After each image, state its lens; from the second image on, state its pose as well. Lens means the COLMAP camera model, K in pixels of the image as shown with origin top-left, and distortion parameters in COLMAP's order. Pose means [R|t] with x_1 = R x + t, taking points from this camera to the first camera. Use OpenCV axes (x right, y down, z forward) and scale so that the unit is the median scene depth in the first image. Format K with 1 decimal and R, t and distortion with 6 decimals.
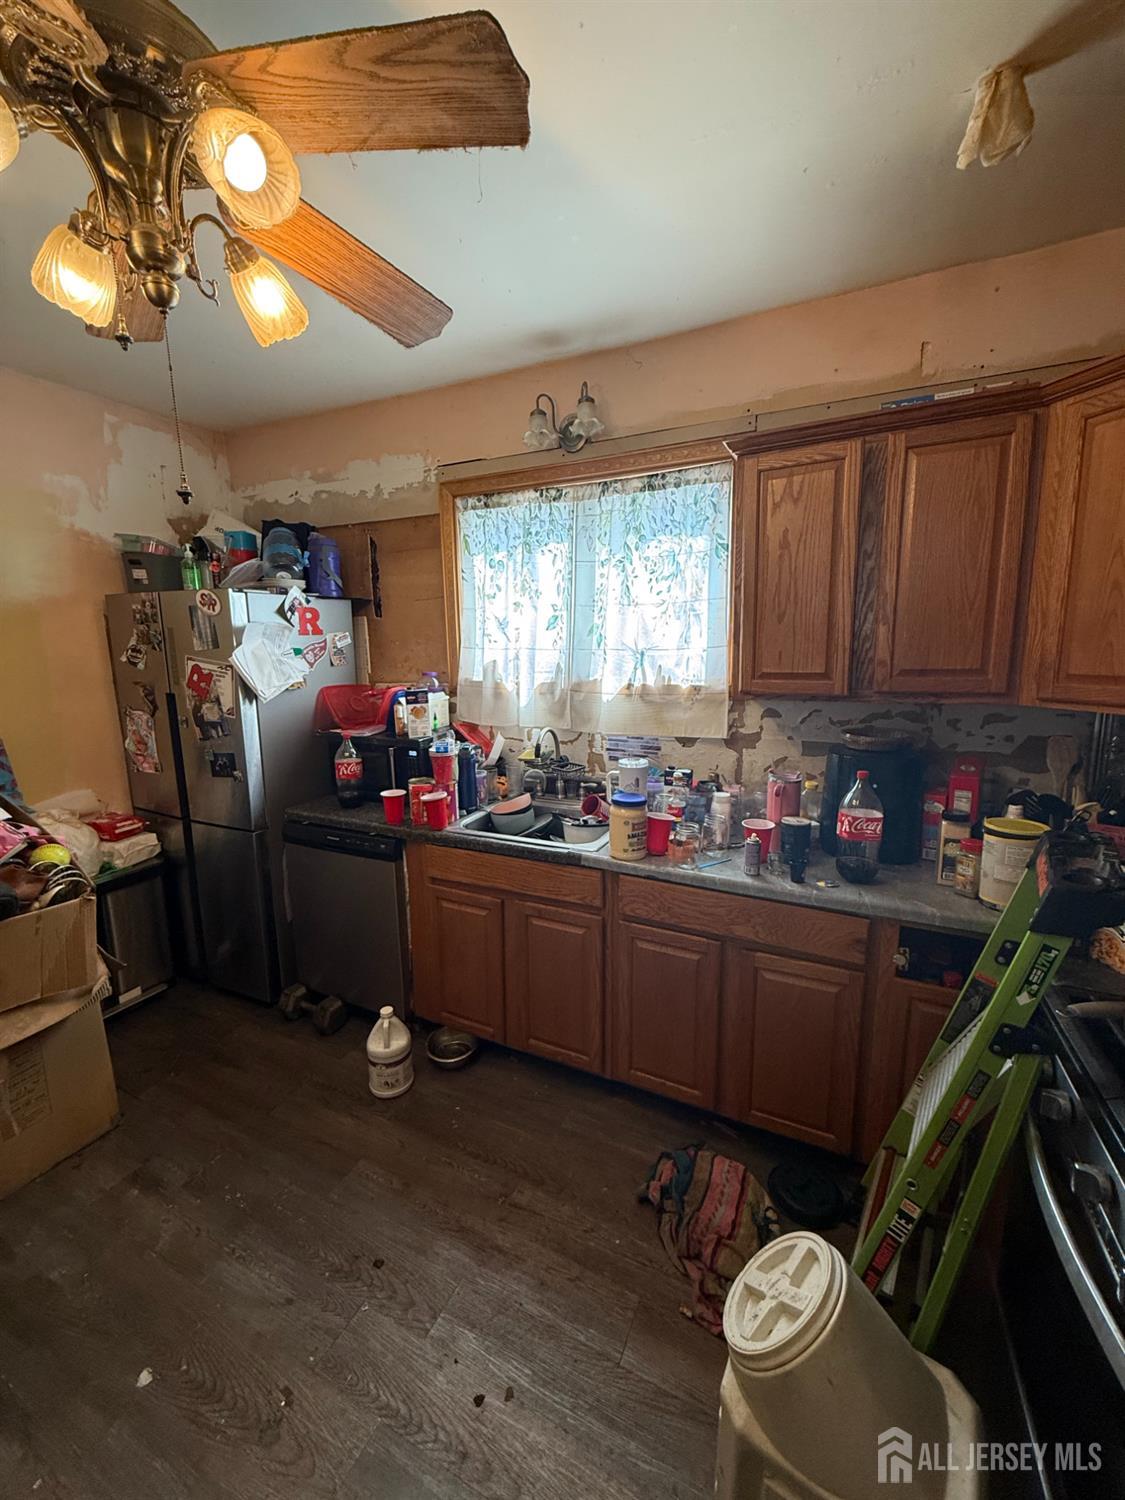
lens RADIAL K [[596.3, 0, 561.4], [0, 596.3, 746.1], [0, 0, 1]] dist [0.001643, -0.000364]
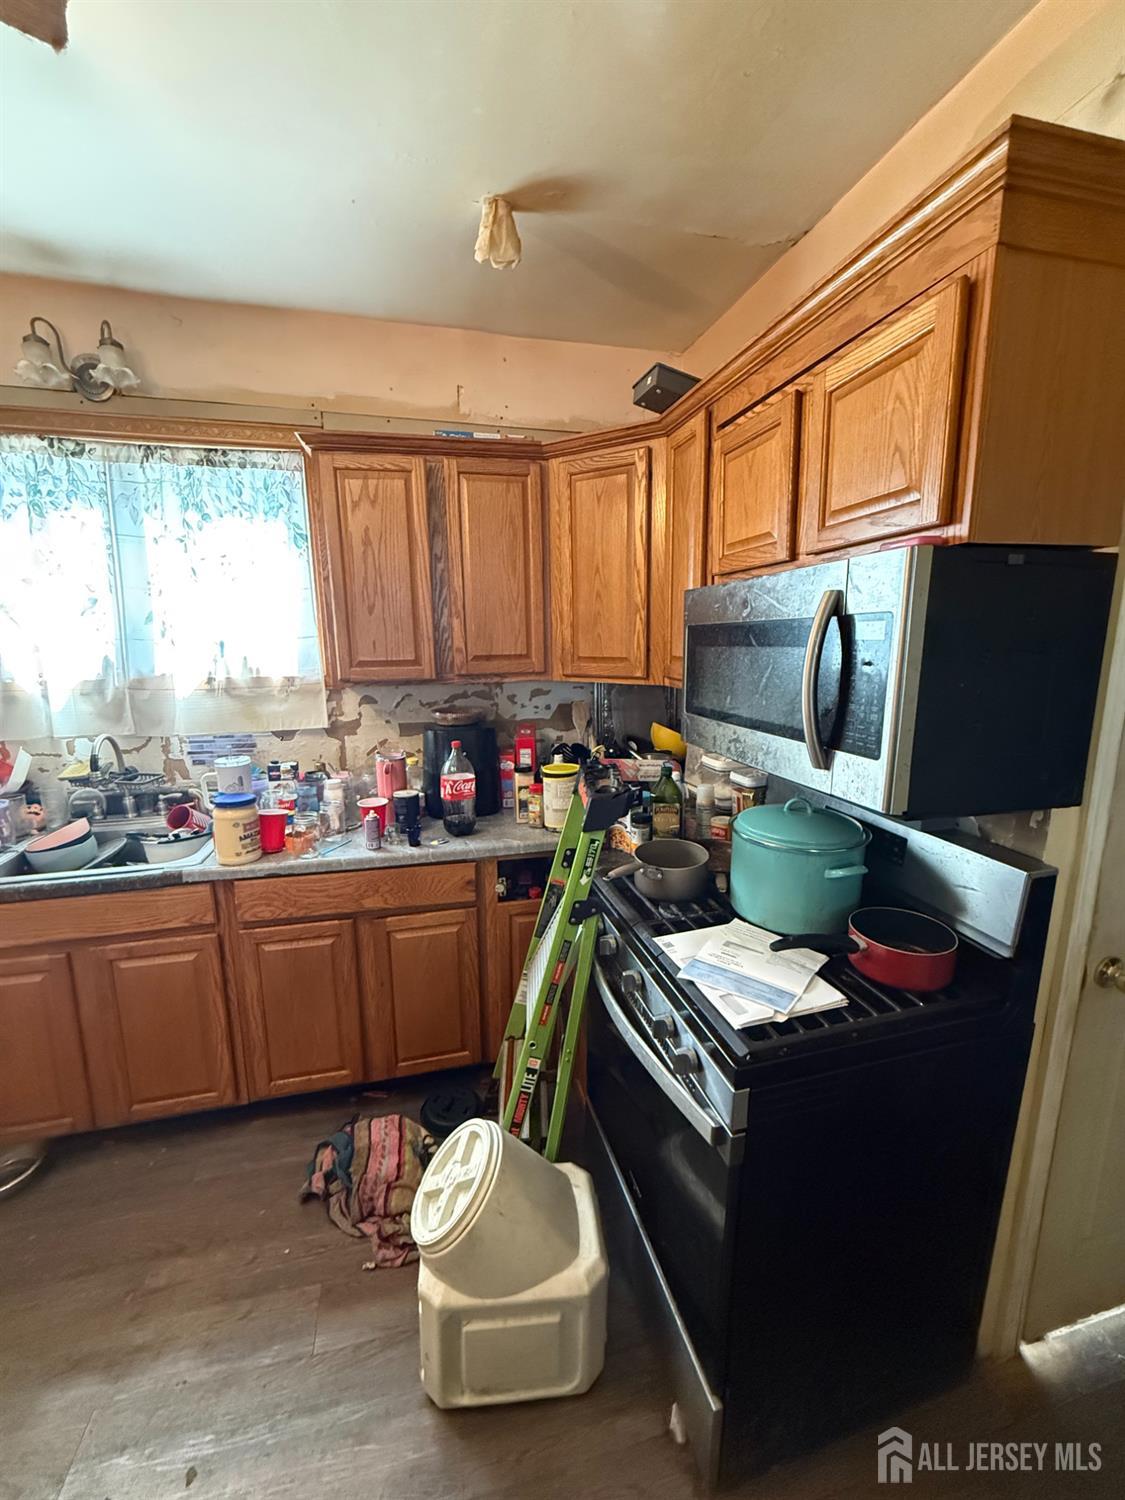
lens RADIAL K [[596.3, 0, 561.4], [0, 596.3, 746.1], [0, 0, 1]] dist [0.001643, -0.000364]
pose [[0.770054, -0.108754, 0.628641, -0.060862], [0.103839, 0.993589, 0.044692, 0.015109], [-0.629471, 0.030863, 0.776410, -0.040472]]
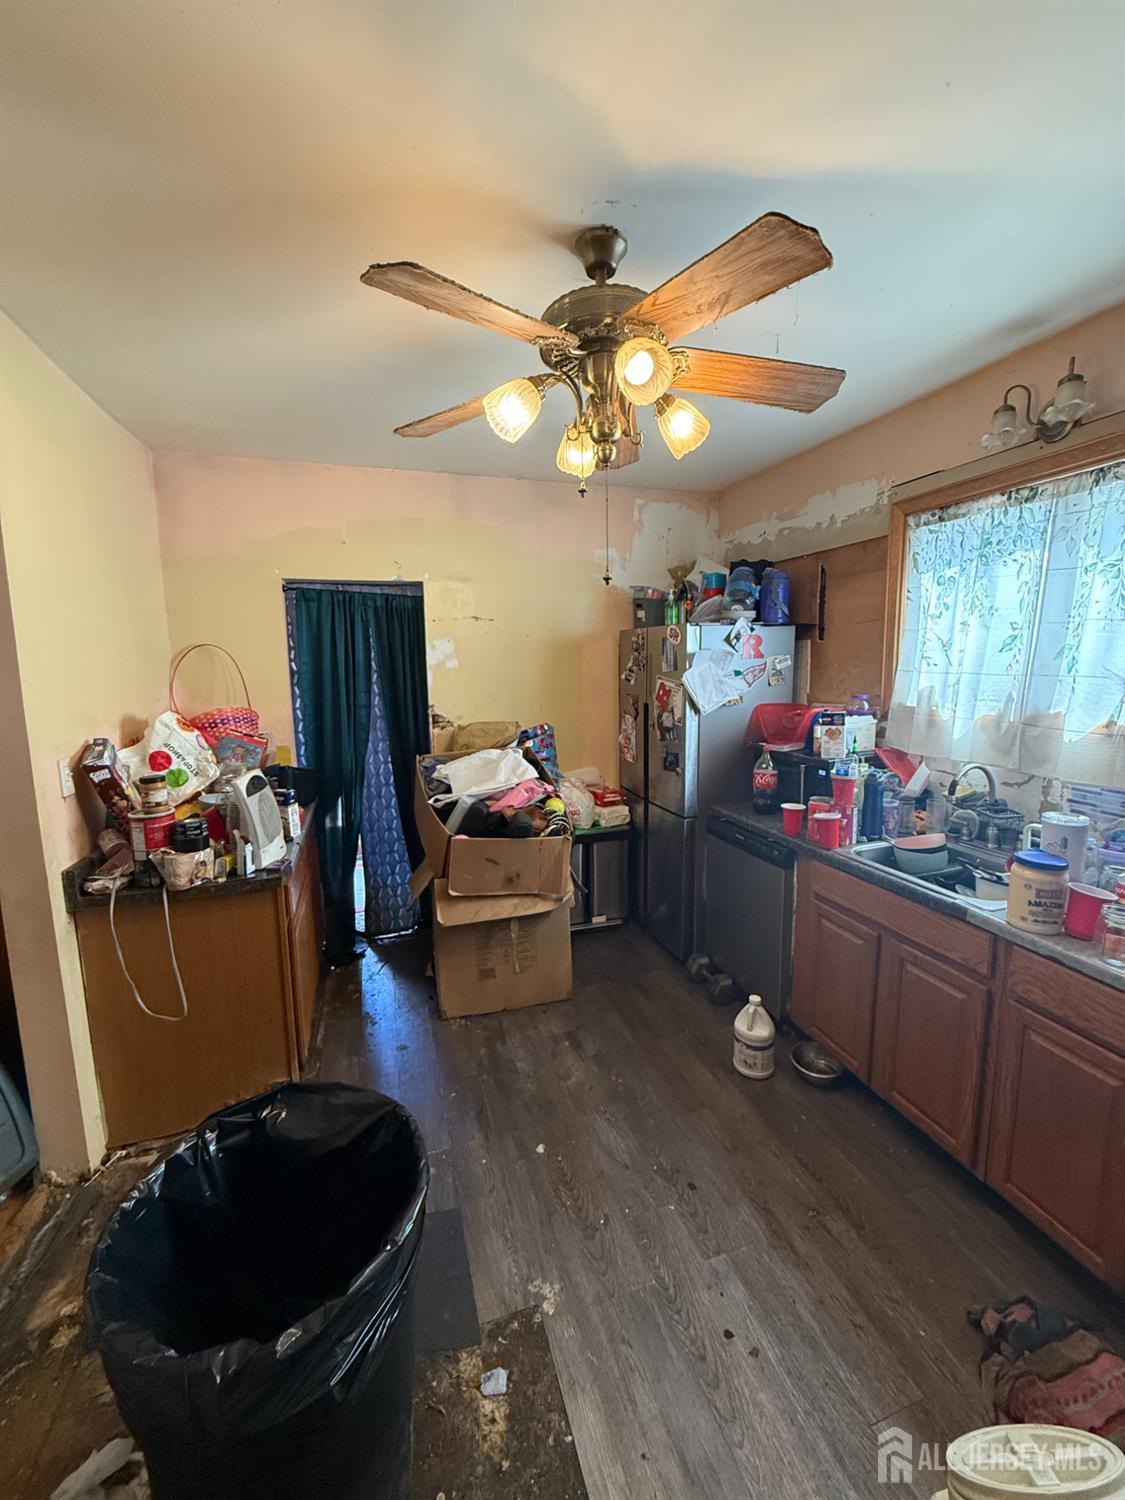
lens RADIAL K [[596.3, 0, 561.4], [0, 596.3, 746.1], [0, 0, 1]] dist [0.001643, -0.000364]
pose [[0.688740, 0.101419, -0.717880, 0.202240], [-0.115920, 0.992834, 0.029049, -0.012739], [0.715681, 0.063209, 0.695561, -0.057234]]
